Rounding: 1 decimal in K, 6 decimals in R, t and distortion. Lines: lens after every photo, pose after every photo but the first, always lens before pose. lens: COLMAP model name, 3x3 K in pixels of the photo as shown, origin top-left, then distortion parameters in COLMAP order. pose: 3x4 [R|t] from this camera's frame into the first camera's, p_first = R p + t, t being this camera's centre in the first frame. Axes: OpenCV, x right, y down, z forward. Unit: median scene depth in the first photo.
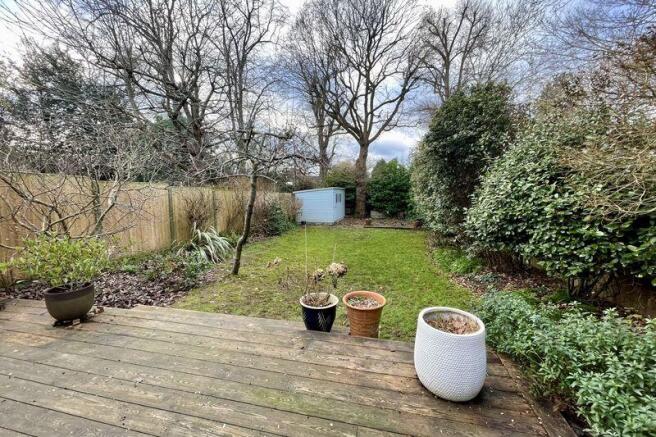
lens RADIAL K [[263.0, 0, 329.0], [0, 263.0, 218.3], [0, 0, 1]] dist [0.003038, 0.000017]
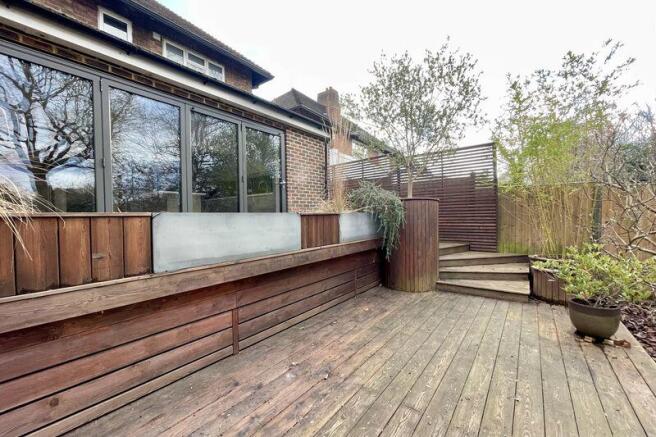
lens RADIAL K [[263.0, 0, 329.6], [0, 263.0, 217.9], [0, 0, 1]] dist [0.003038, 0.000017]
pose [[-0.412315, 0.029709, -0.910557, 0.344302], [-0.066603, 0.995811, 0.062650, -0.056668], [0.908604, 0.086478, -0.408609, 0.540681]]
